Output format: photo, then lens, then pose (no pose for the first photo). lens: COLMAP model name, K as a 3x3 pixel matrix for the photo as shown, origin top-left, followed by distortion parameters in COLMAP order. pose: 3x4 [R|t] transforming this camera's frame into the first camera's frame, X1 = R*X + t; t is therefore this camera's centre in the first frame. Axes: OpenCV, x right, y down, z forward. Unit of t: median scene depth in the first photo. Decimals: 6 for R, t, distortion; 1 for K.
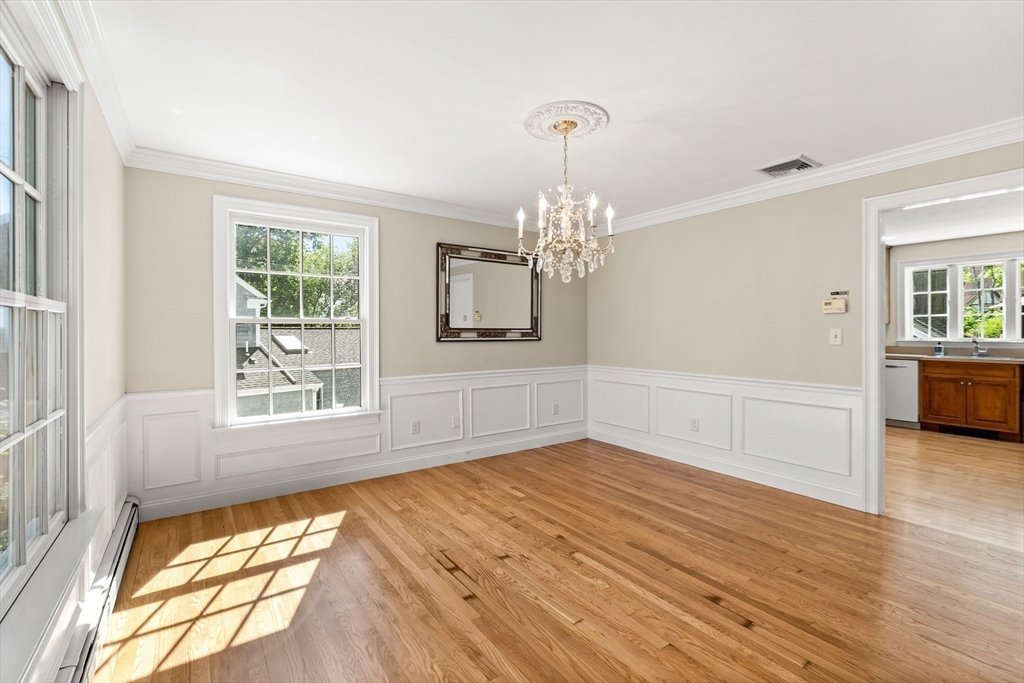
lens RADIAL K [[456.5, 0, 516.0], [0, 456.5, 332.2], [0, 0, 1]] dist [-0.001516, 0.000170]
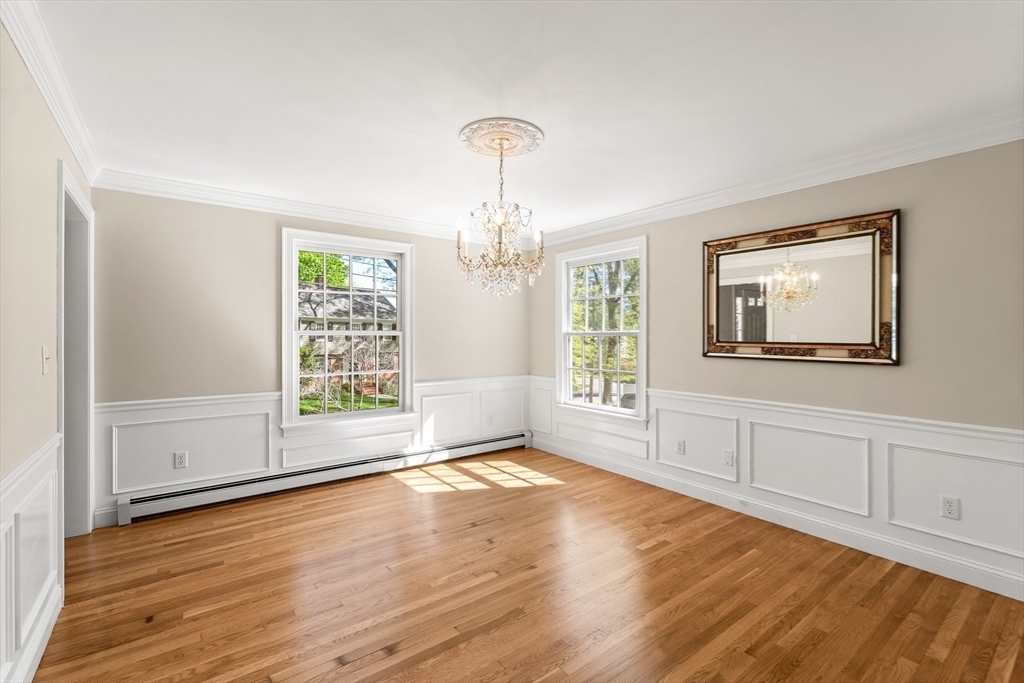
lens RADIAL K [[451.8, 0, 512.0], [0, 451.8, 341.5], [0, 0, 1]] dist [-0.002764, -0.000538]
pose [[0.025924, 0.016478, -0.999528, 0.739250], [-0.004368, 0.999856, 0.016370, -0.022603], [0.999654, 0.003941, 0.025992, 0.678226]]
